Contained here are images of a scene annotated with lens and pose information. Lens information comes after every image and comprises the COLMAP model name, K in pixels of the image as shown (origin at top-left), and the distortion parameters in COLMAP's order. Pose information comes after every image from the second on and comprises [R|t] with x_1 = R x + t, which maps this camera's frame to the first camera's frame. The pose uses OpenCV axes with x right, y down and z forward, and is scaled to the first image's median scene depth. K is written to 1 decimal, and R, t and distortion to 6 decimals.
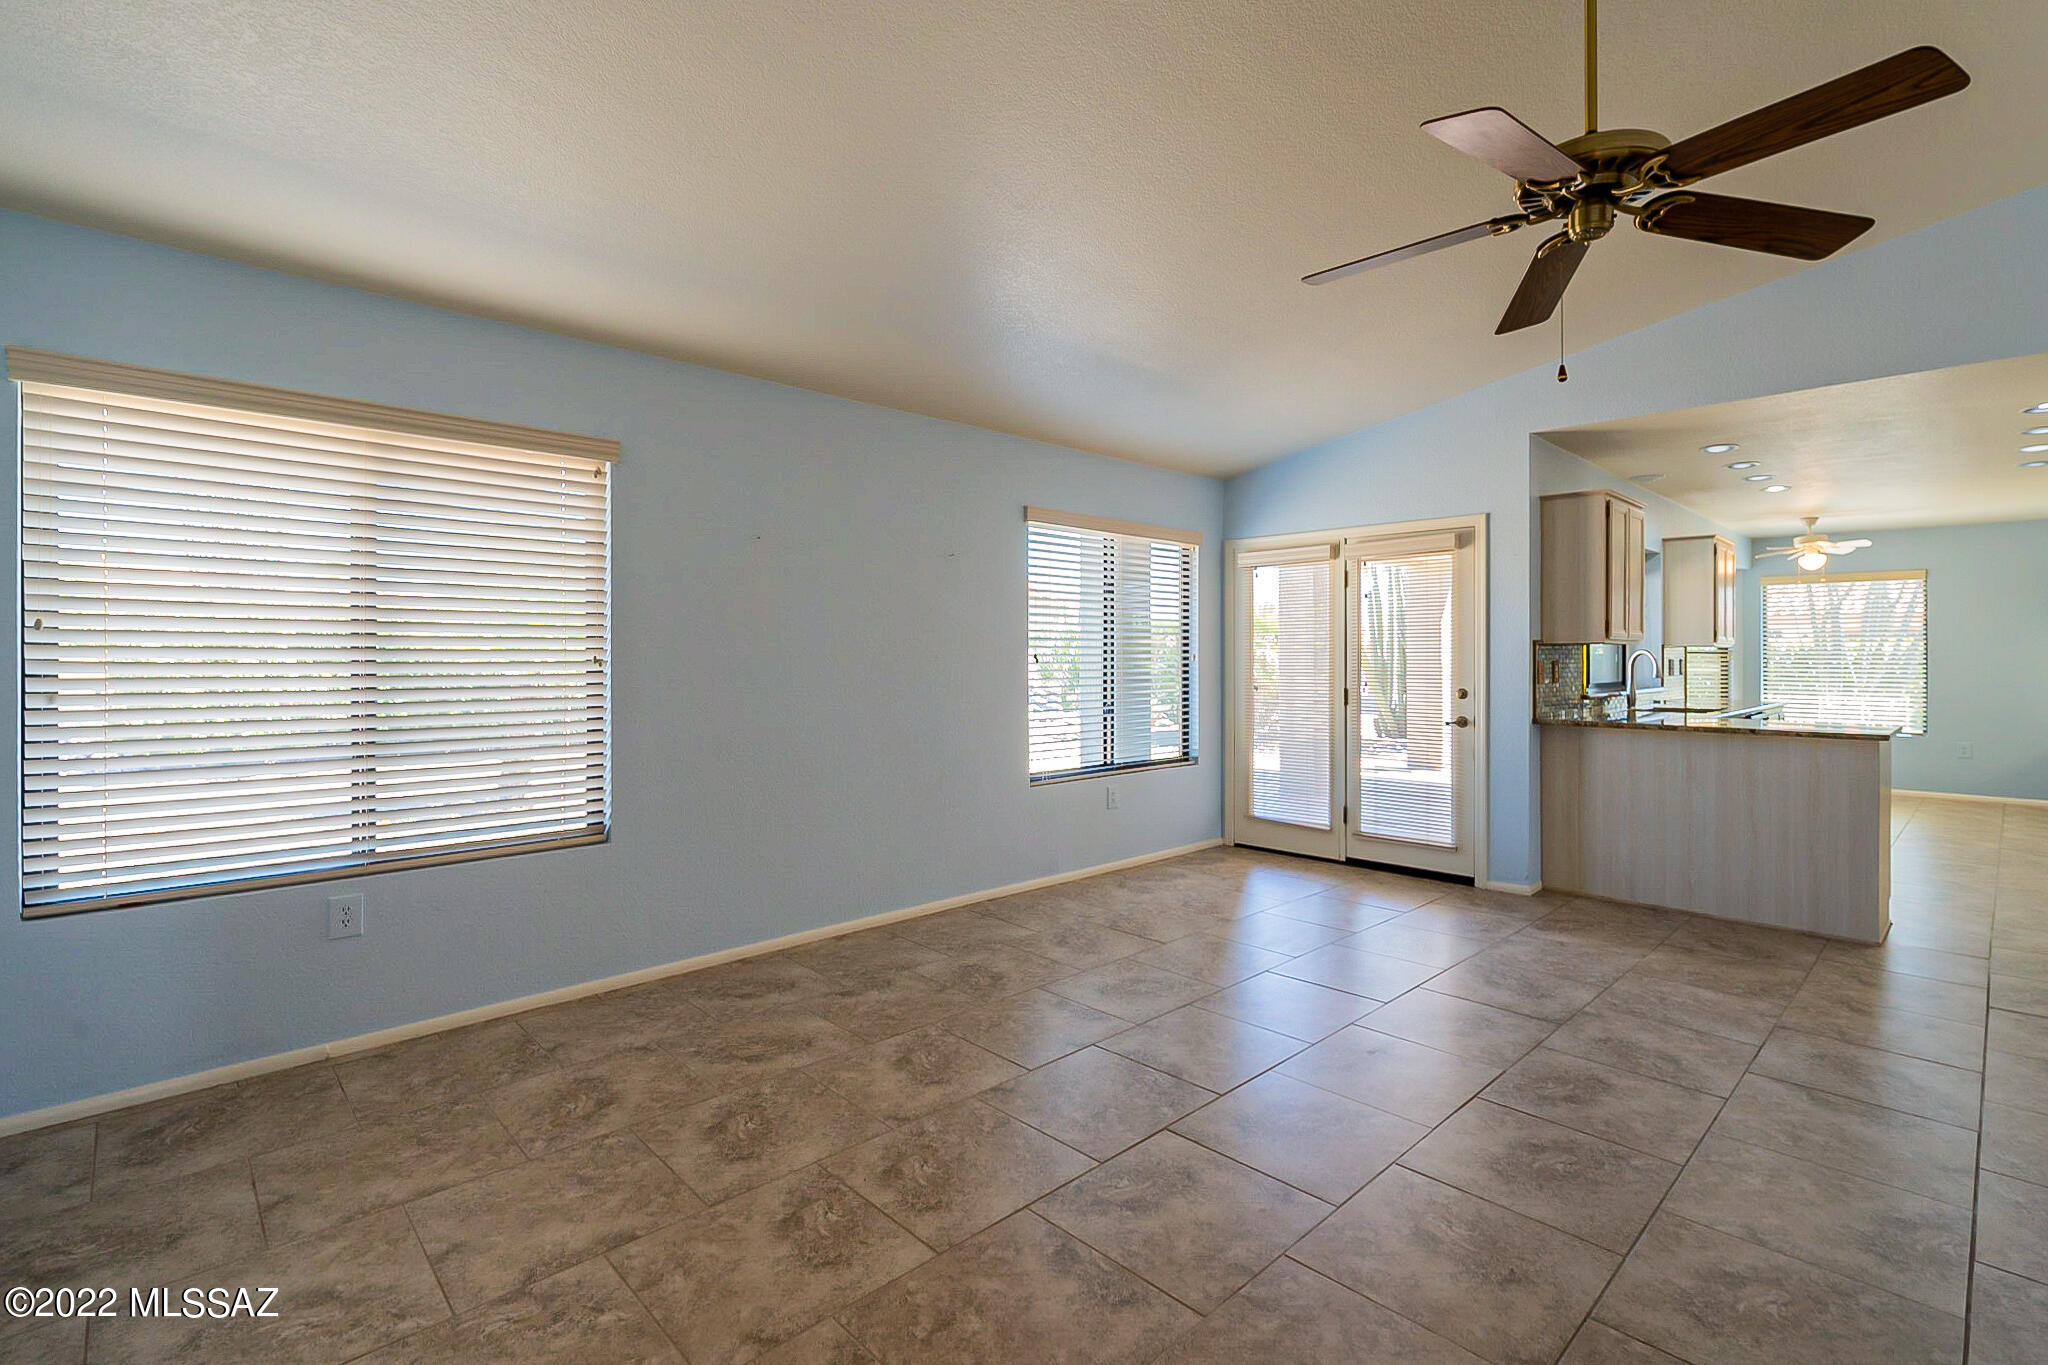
lens RADIAL K [[928.4, 0, 1032.6], [0, 928.4, 686.4], [0, 0, 1]] dist [-0.001562, -0.000219]
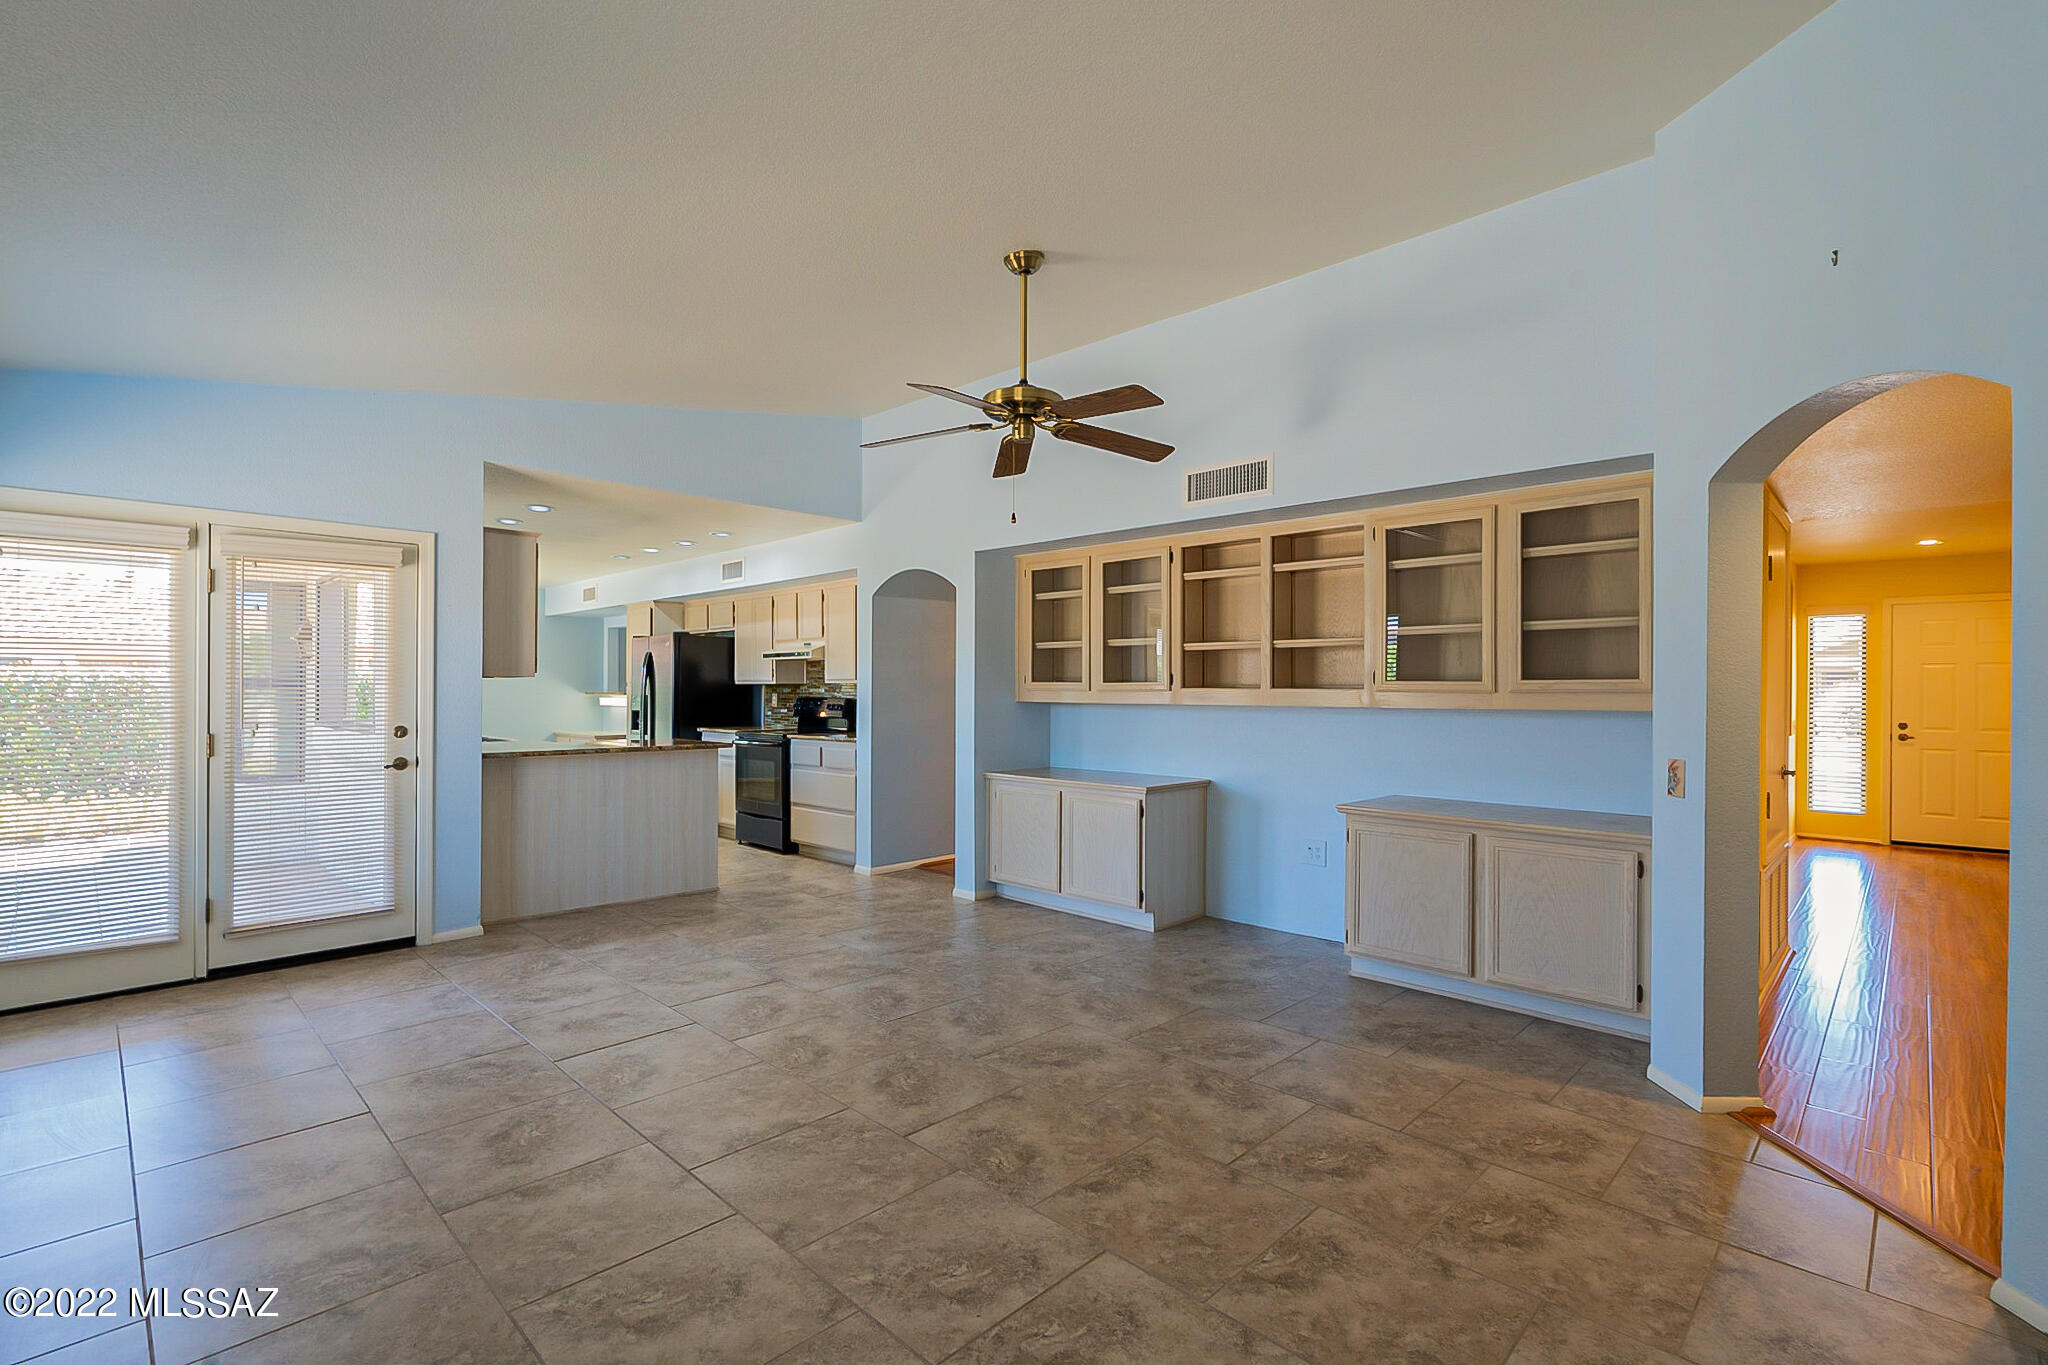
lens RADIAL K [[929.0, 0, 1060.8], [0, 929.0, 700.3], [0, 0, 1]] dist [-0.000895, 0.000103]
pose [[-0.050738, -0.009505, 0.998667, -0.660854], [0.027028, 0.999575, 0.010887, -0.020722], [-0.998346, 0.027545, -0.050460, 0.618698]]
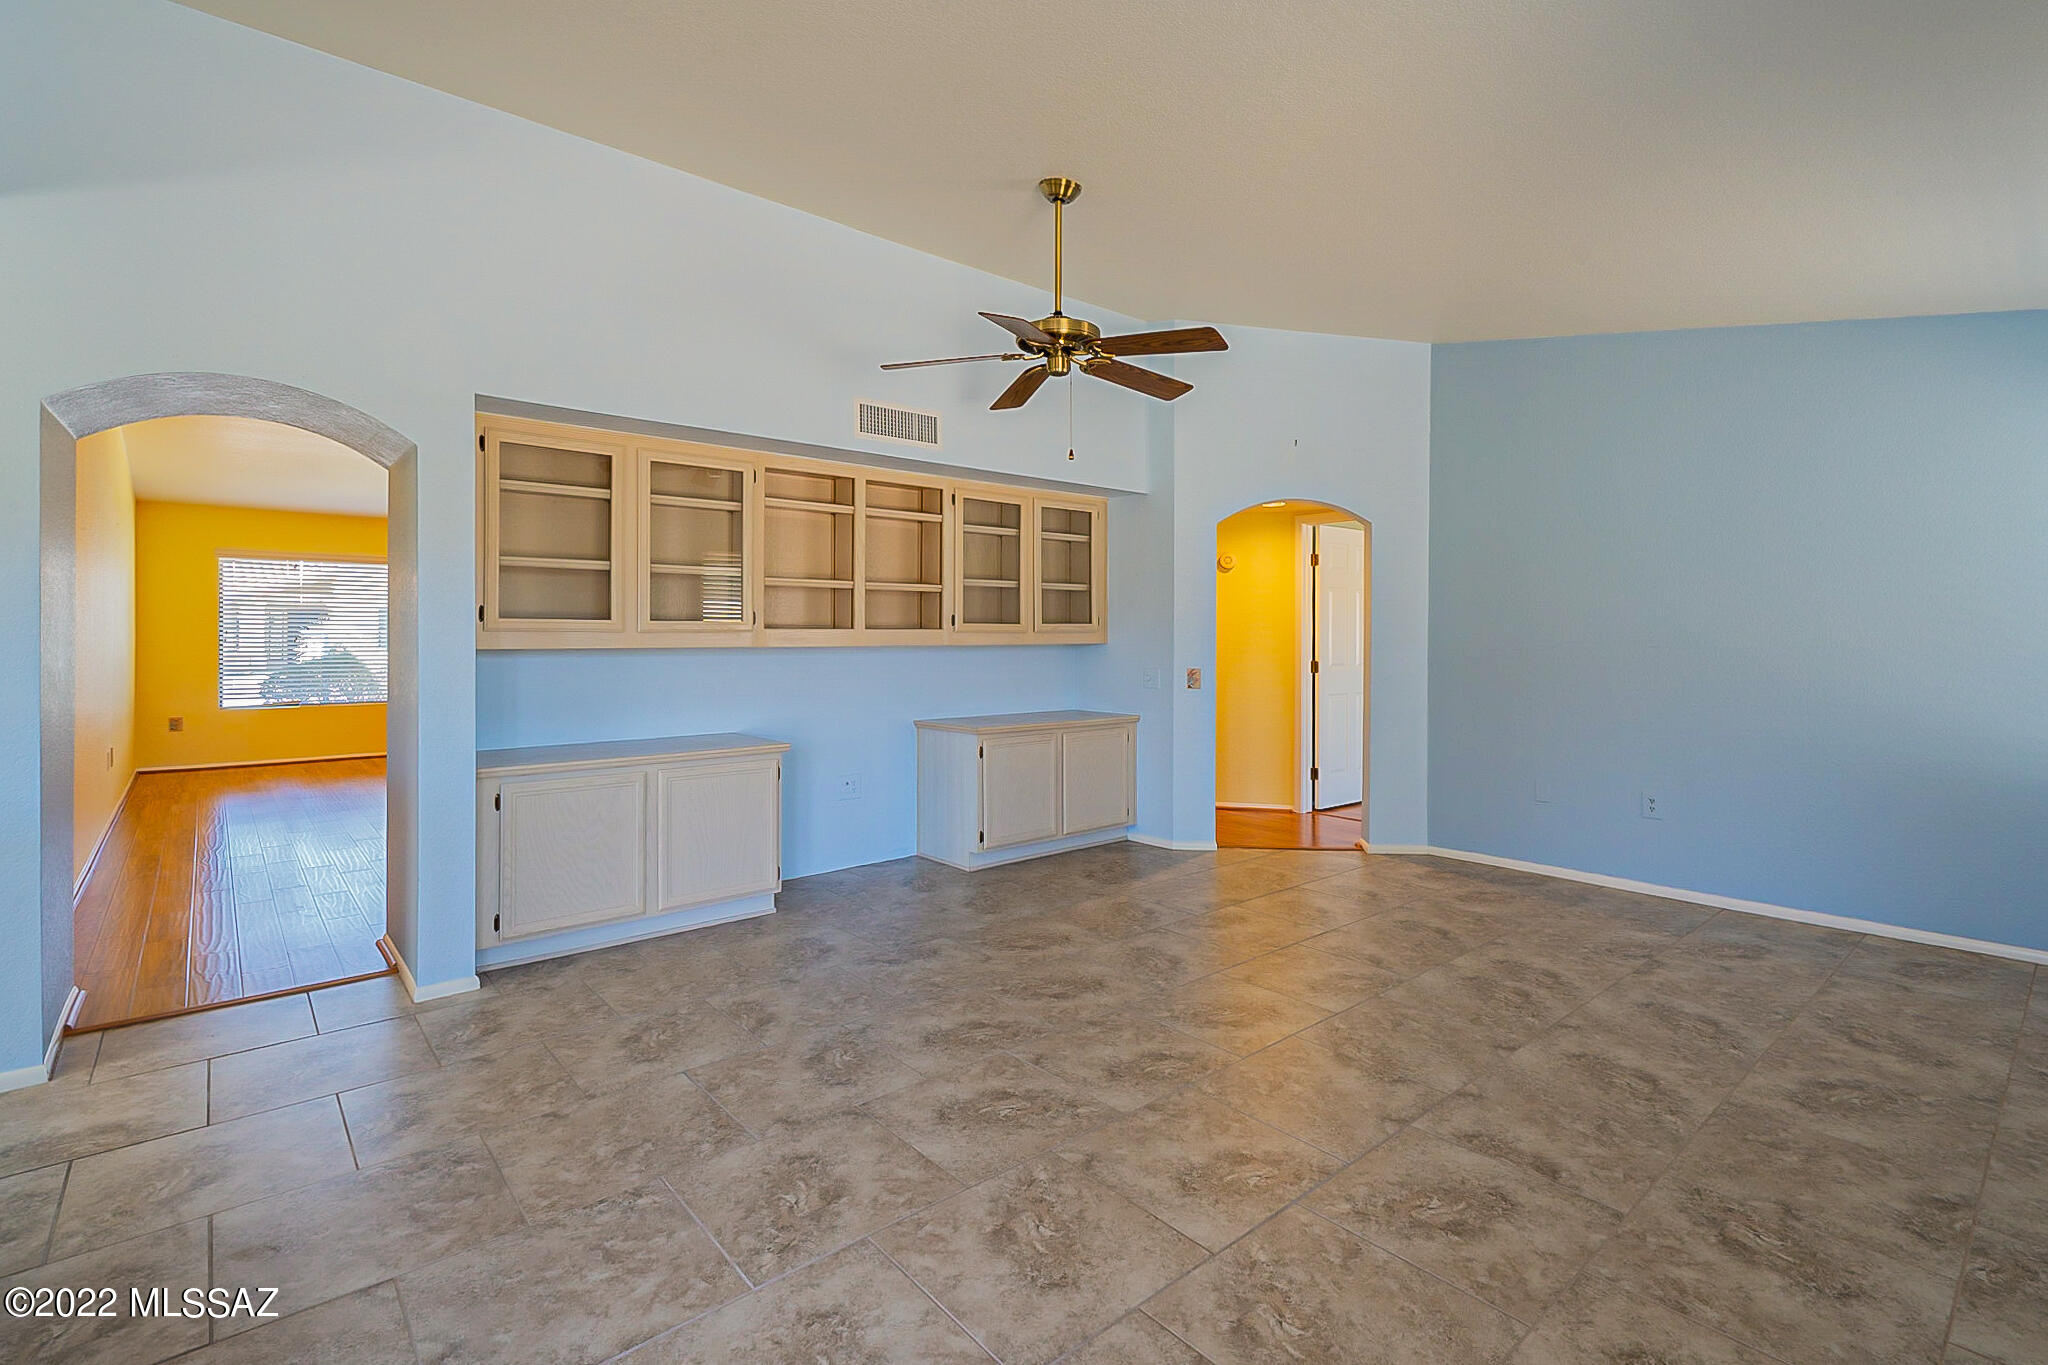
lens RADIAL K [[946.7, 0, 1035.3], [0, 946.7, 642.6], [0, 0, 1]] dist [-0.003405, -0.000244]
pose [[-0.998990, -0.002451, 0.044857, 0.354198], [-0.000601, 0.999151, 0.041193, -0.052629], [-0.044920, 0.041125, -0.998144, 1.627098]]
